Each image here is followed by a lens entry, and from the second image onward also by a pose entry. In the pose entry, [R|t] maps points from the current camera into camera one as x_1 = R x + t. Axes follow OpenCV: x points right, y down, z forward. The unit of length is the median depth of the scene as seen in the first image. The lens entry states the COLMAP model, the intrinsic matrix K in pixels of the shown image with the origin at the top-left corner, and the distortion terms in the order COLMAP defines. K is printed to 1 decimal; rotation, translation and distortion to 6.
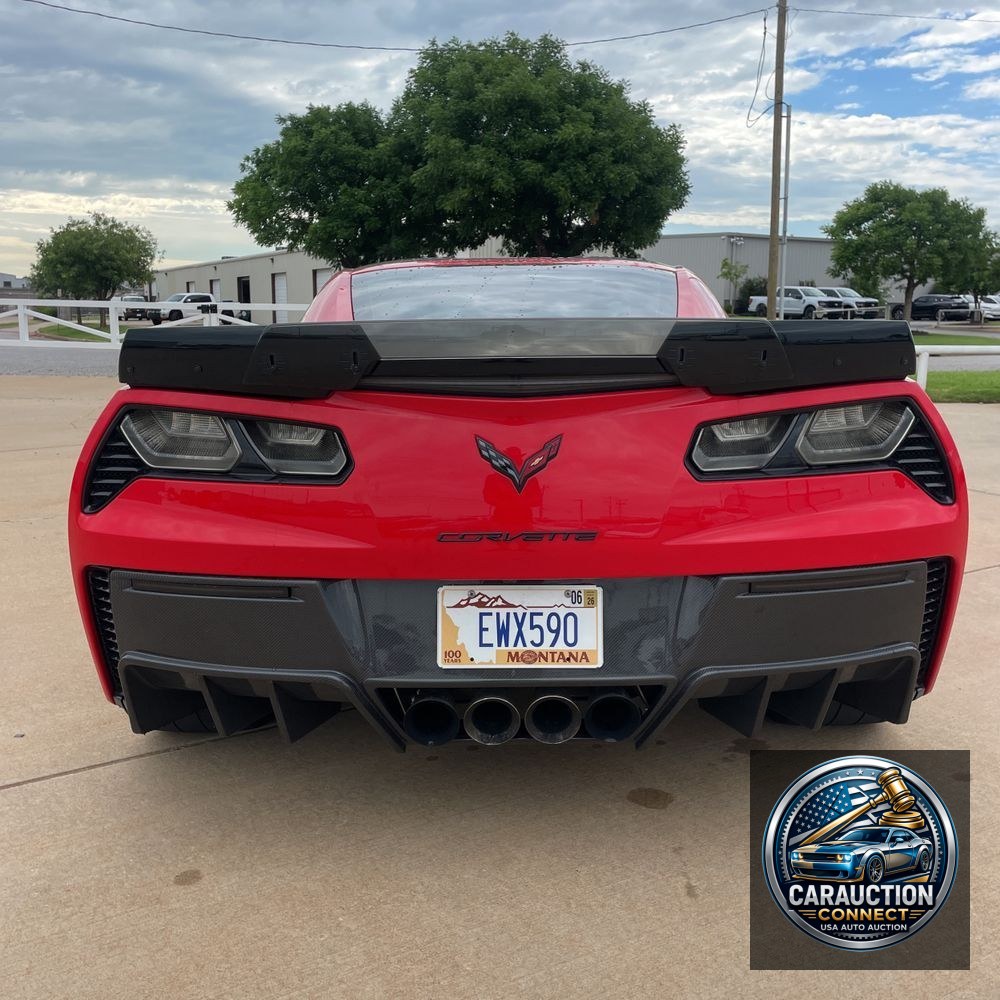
lens RADIAL K [[1030.3, 0, 500.0], [0, 1030.3, 500.0], [0, 0, 1]] dist [0.085832, -0.101813]
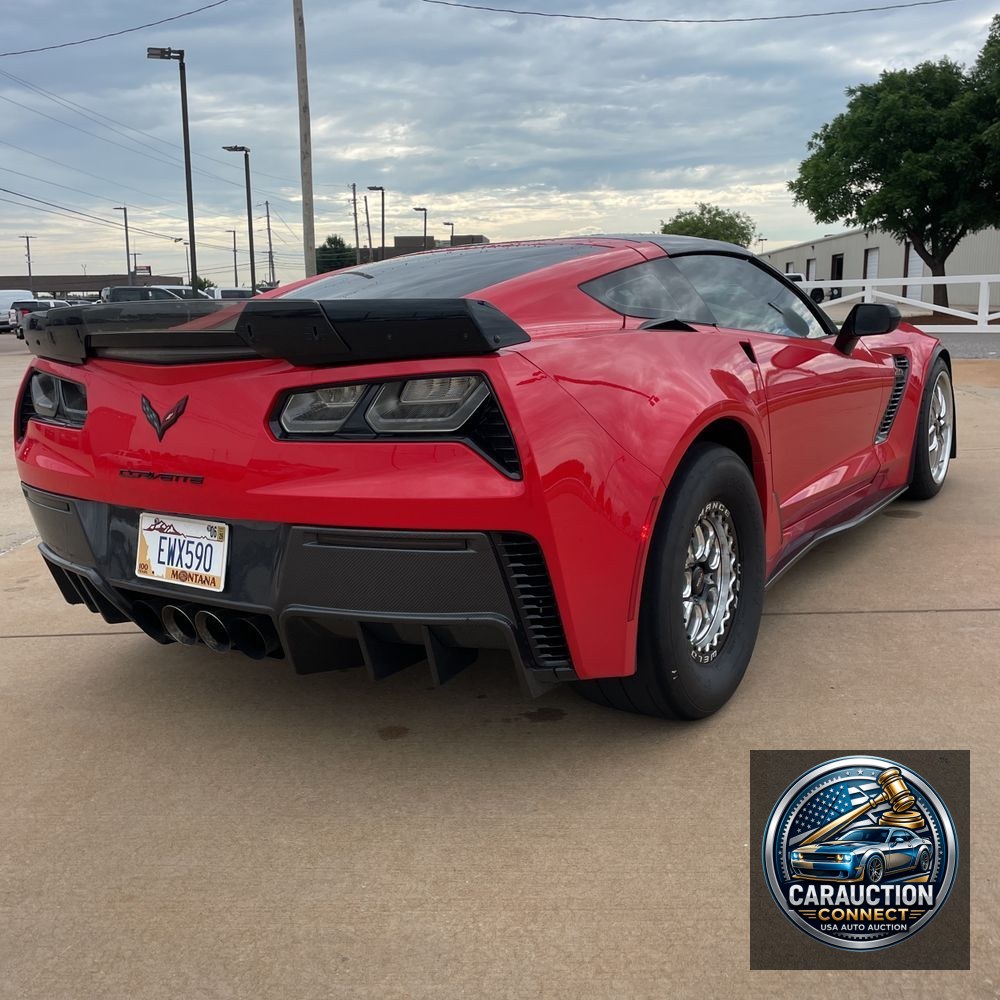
lens RADIAL K [[1003.6, 0, 472.2], [0, 1003.6, 495.6], [0, 0, 1]] dist [0.085741, -0.101954]
pose [[0.826726, 0.081155, -0.556721, 0.053573], [-0.070686, 0.996683, 0.040321, -0.000928], [0.558147, 0.006018, 0.829720, 0.010417]]
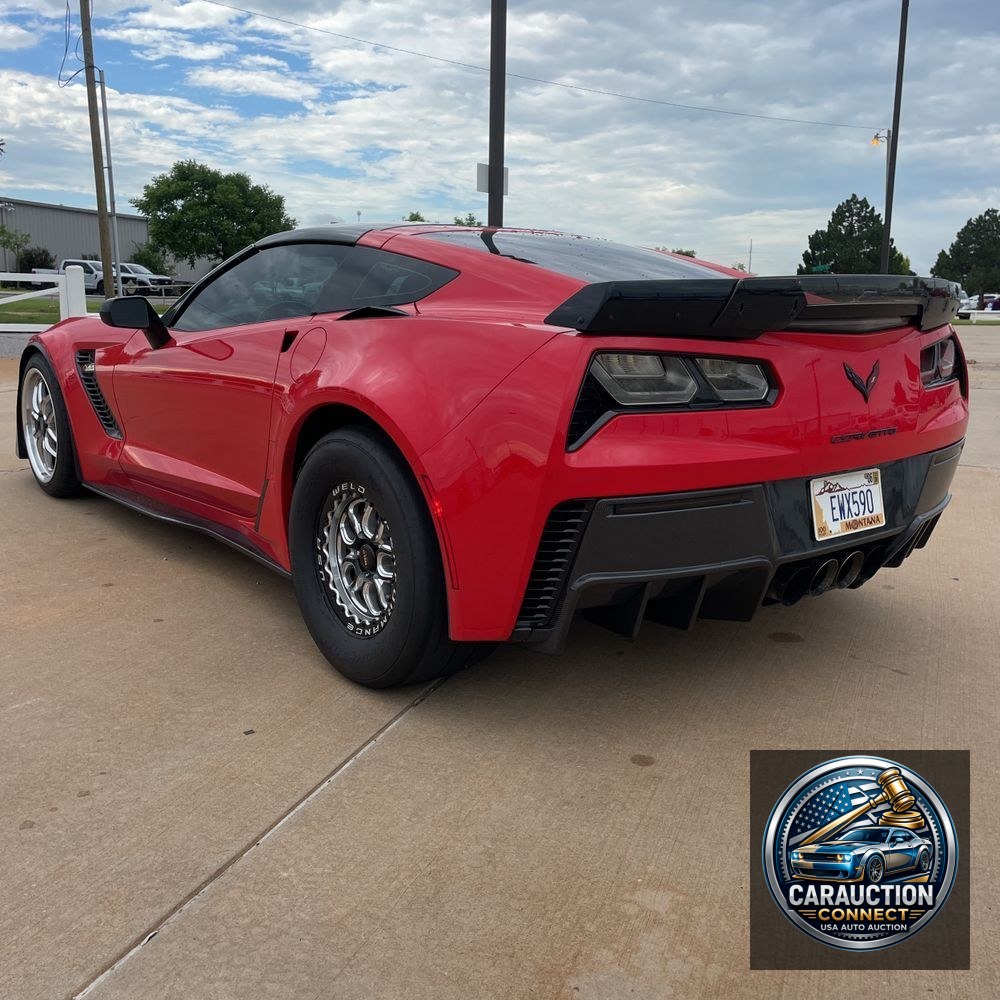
lens RADIAL K [[1034.0, 0, 499.3], [0, 1034.0, 514.7], [0, 0, 1]] dist [0.108372, -0.138823]
pose [[0.764157, -0.121234, 0.633535, -0.066634], [0.100845, 0.992555, 0.068300, -0.000211], [-0.637099, 0.011696, 0.770693, 0.012436]]
